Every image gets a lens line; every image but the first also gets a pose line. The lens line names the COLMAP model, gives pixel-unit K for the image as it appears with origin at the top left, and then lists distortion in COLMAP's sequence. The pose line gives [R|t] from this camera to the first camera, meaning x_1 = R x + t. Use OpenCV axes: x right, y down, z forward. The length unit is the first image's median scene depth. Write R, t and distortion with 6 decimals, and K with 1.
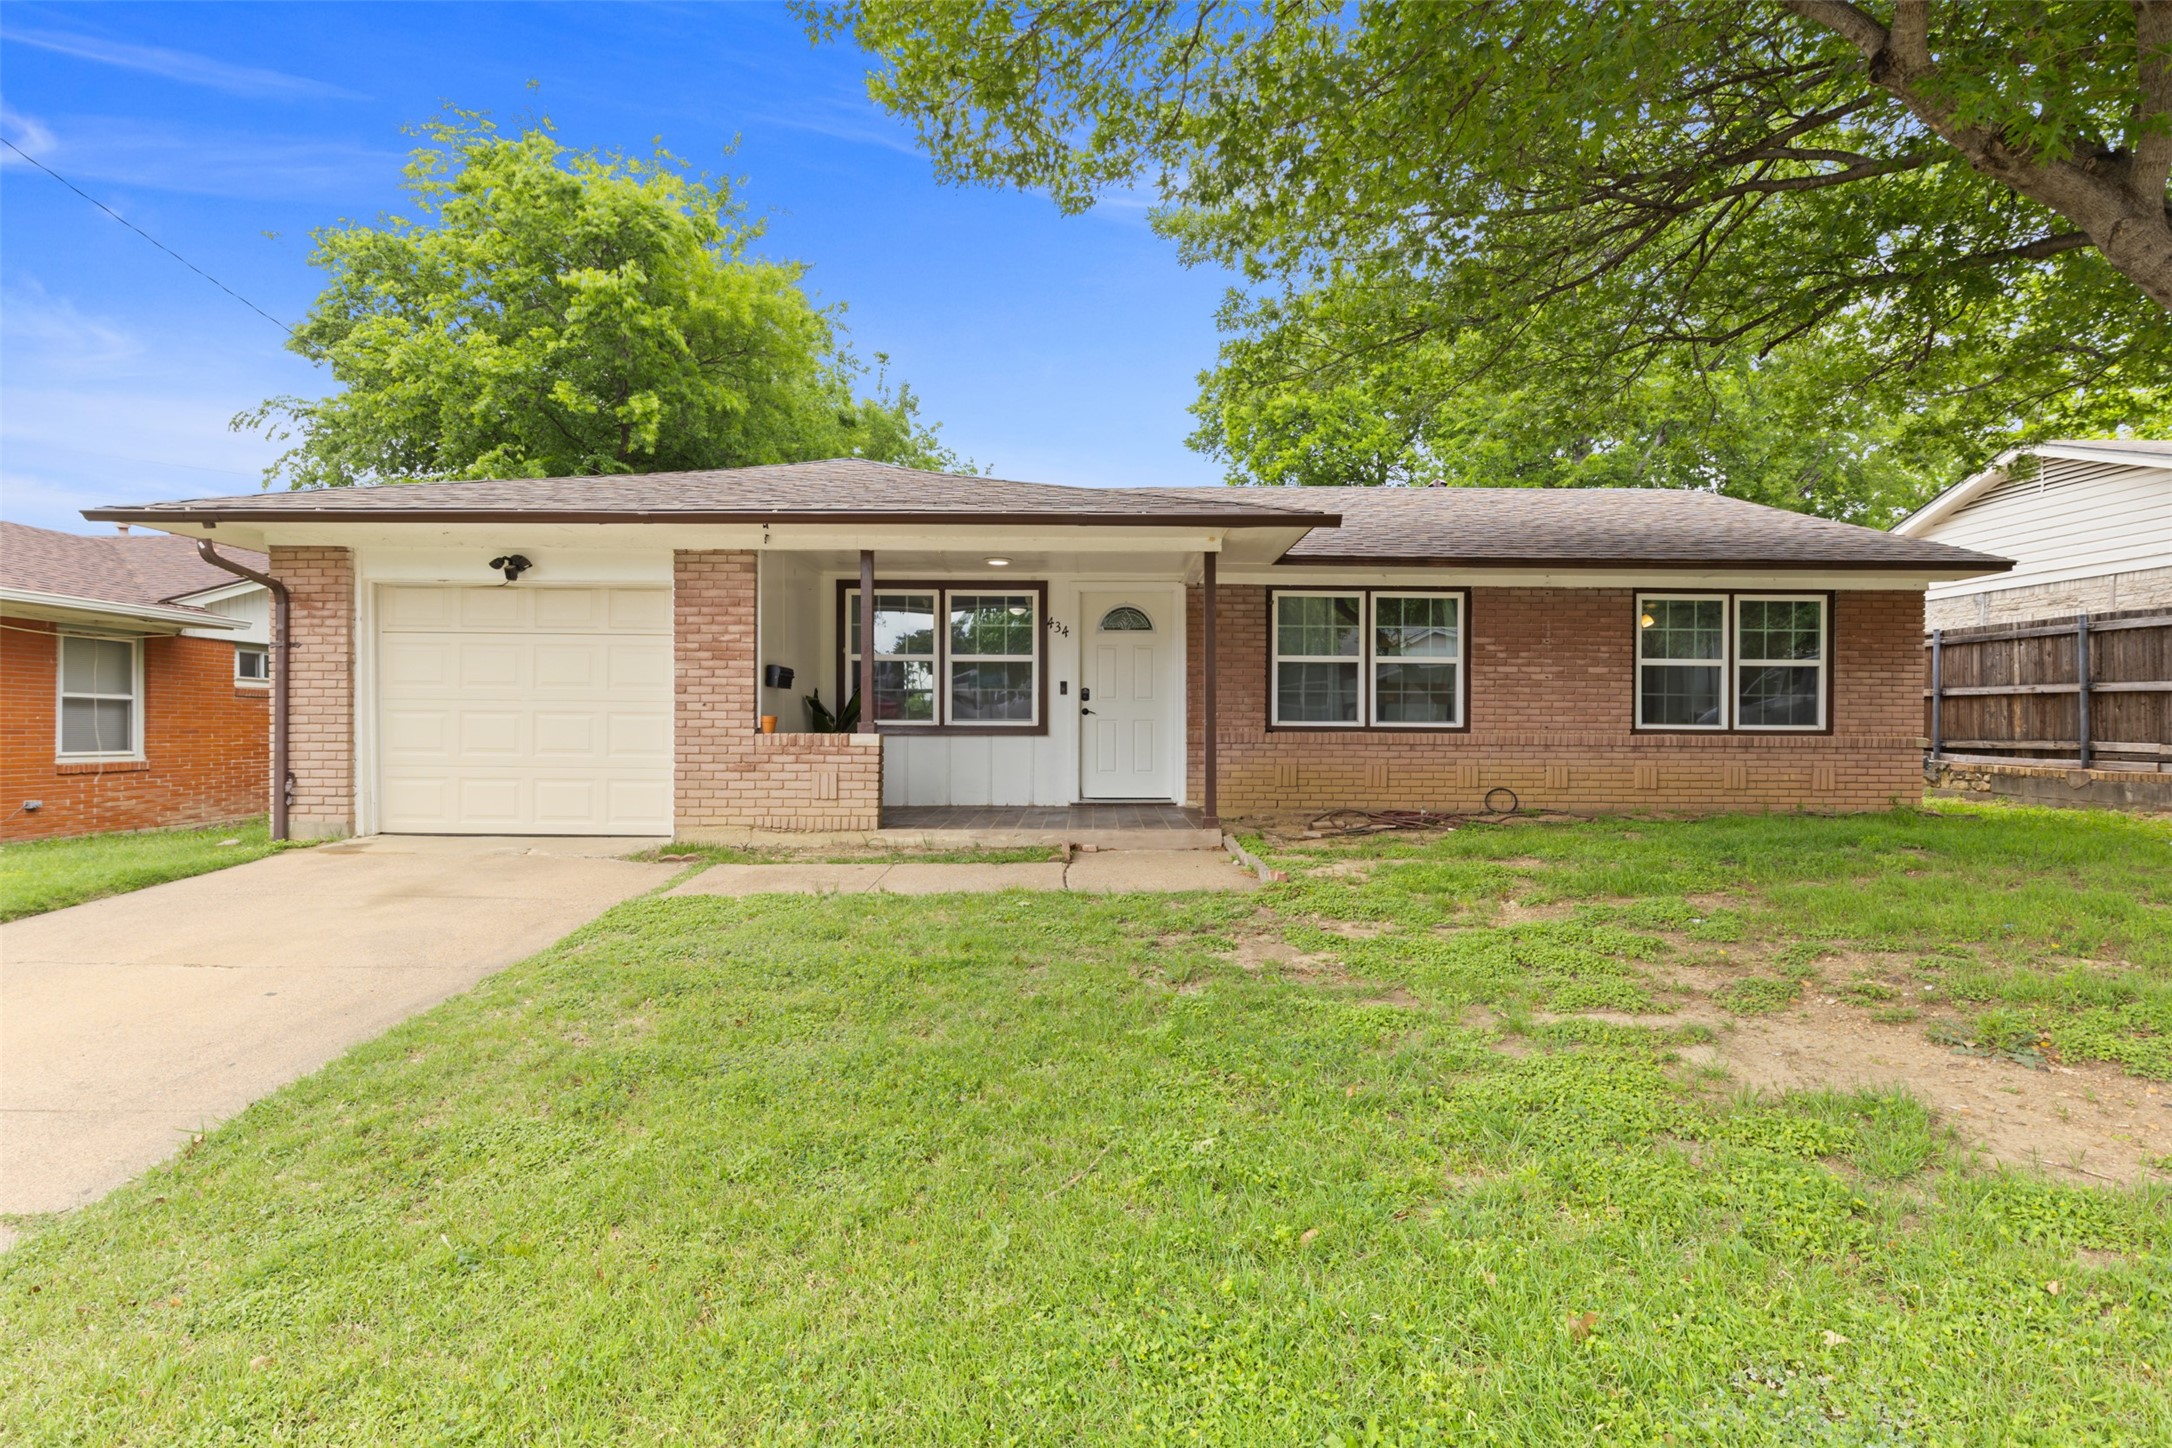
lens RADIAL K [[1121.6, 0, 1083.5], [0, 1121.6, 728.6], [0, 0, 1]] dist [0.027370, -0.000017]
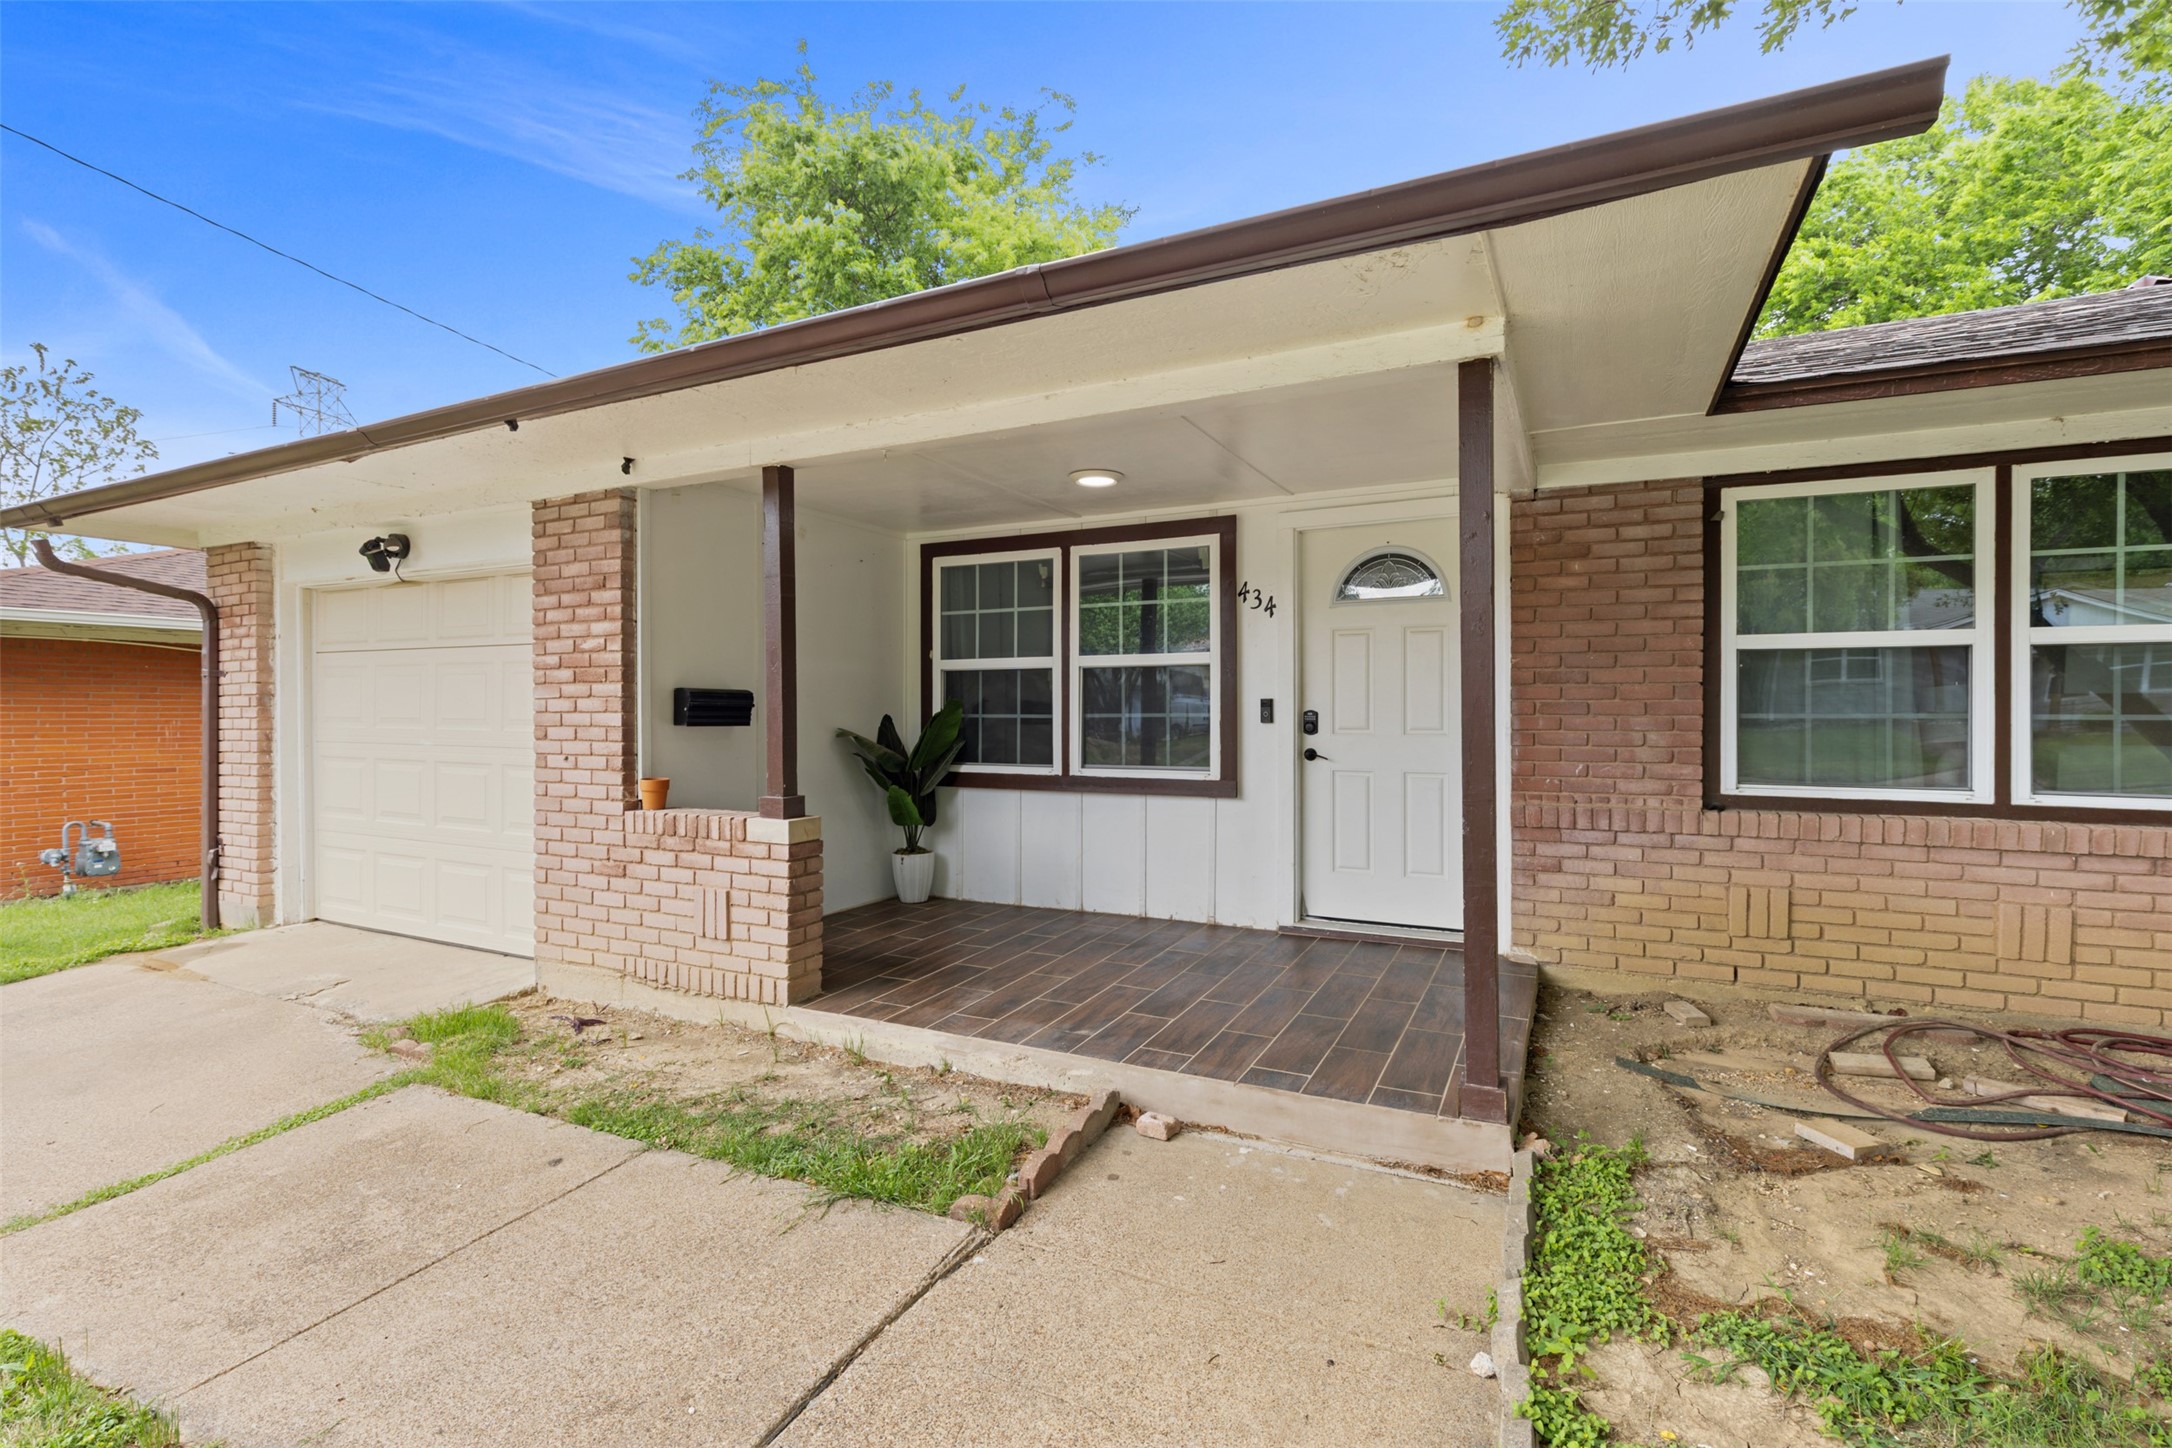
lens RADIAL K [[988.0, 0, 1094.0], [0, 988.0, 717.3], [0, 0, 1]] dist [0.005770, 0.000283]
pose [[0.897505, -0.003053, -0.440994, 0.118142], [0.005691, 0.999973, 0.004660, -0.036196], [0.440968, -0.006692, 0.897498, 0.539559]]
